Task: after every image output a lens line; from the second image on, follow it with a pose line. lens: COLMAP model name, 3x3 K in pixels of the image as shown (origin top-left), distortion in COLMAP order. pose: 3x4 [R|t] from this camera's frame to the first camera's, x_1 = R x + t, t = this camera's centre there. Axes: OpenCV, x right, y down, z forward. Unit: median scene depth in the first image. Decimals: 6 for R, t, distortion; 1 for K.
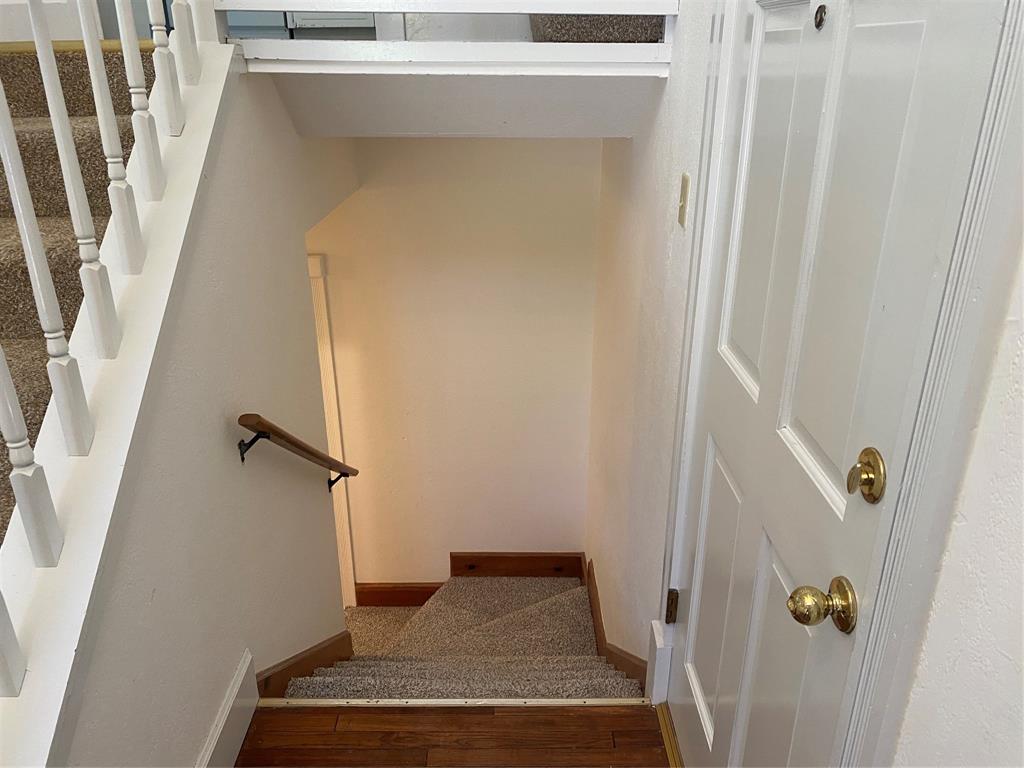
lens RADIAL K [[792.8, 0, 510.2], [0, 792.8, 381.2], [0, 0, 1]] dist [0.002080, 0.000460]
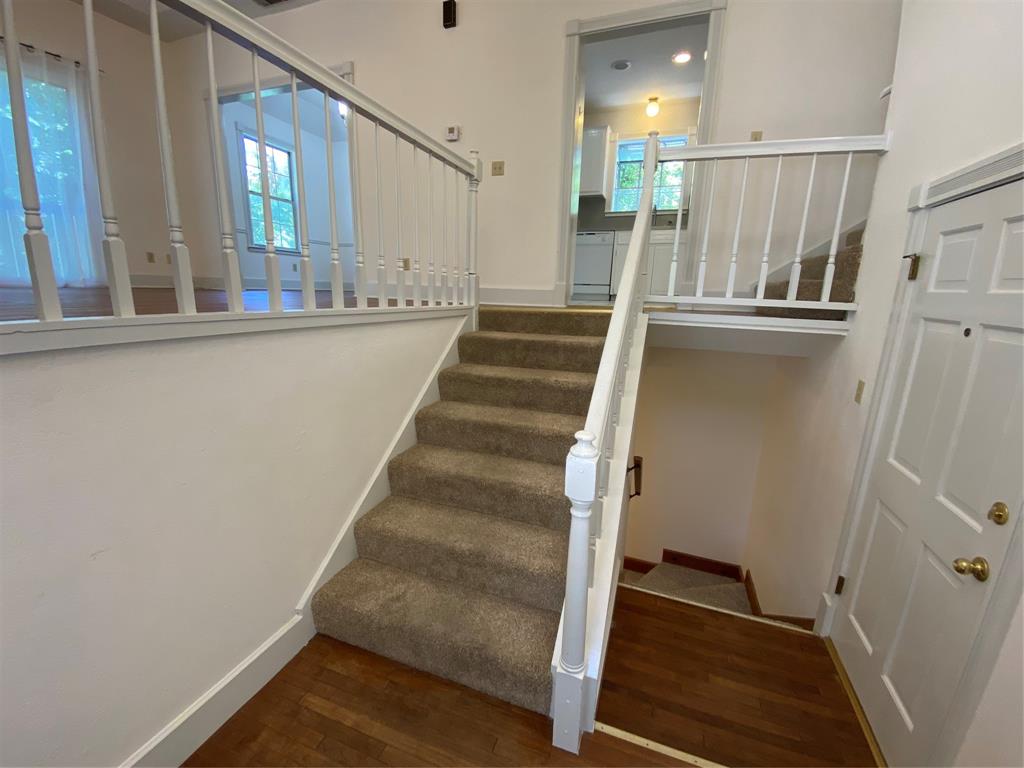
lens RADIAL K [[412.6, 0, 513.5], [0, 412.6, 384.8], [0, 0, 1]] dist [0.021517, -0.020552]
pose [[0.936546, 0.102969, -0.335079, -0.272532], [-0.160734, 0.975618, -0.149446, 0.074012], [0.311521, 0.193822, 0.930262, -0.344104]]
